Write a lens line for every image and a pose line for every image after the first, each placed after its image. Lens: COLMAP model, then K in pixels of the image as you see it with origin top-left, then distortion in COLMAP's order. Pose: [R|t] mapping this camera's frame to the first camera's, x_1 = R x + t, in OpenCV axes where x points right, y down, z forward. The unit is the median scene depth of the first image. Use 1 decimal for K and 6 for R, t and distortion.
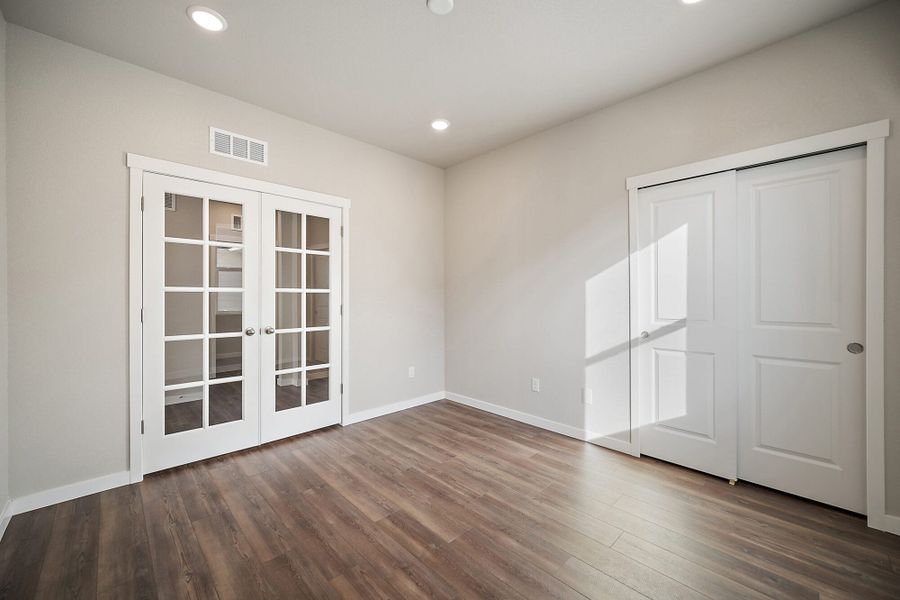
lens RADIAL K [[366.1, 0, 451.2], [0, 366.1, 296.2], [0, 0, 1]] dist [-0.002216, -0.000583]
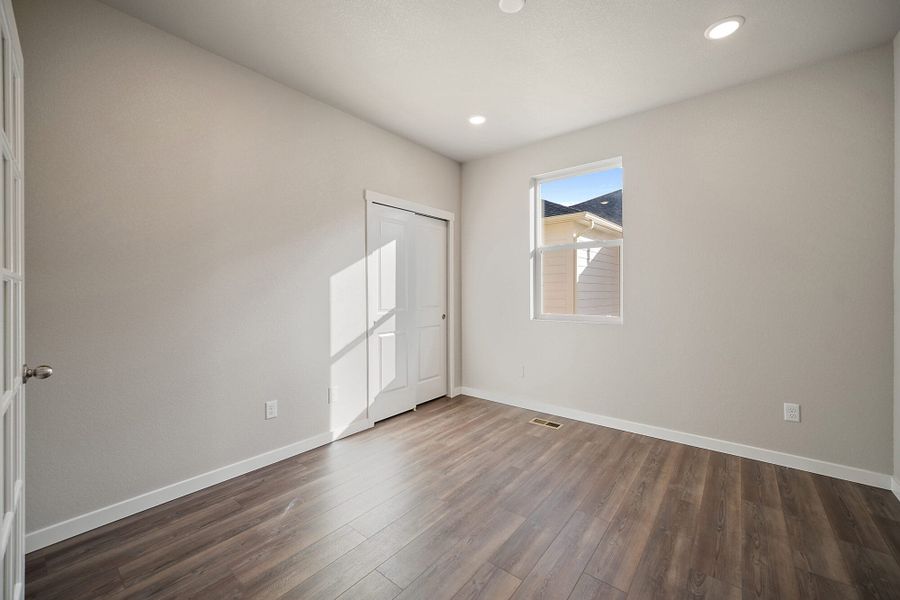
lens RADIAL K [[358.7, 0, 450.5], [0, 358.7, 291.8], [0, 0, 1]] dist [-0.001155, 0.000370]
pose [[-0.133507, -0.000438, 0.991048, -0.677564], [0.001319, 0.999999, 0.000619, -0.000978], [-0.991047, 0.001390, -0.133506, 0.895913]]
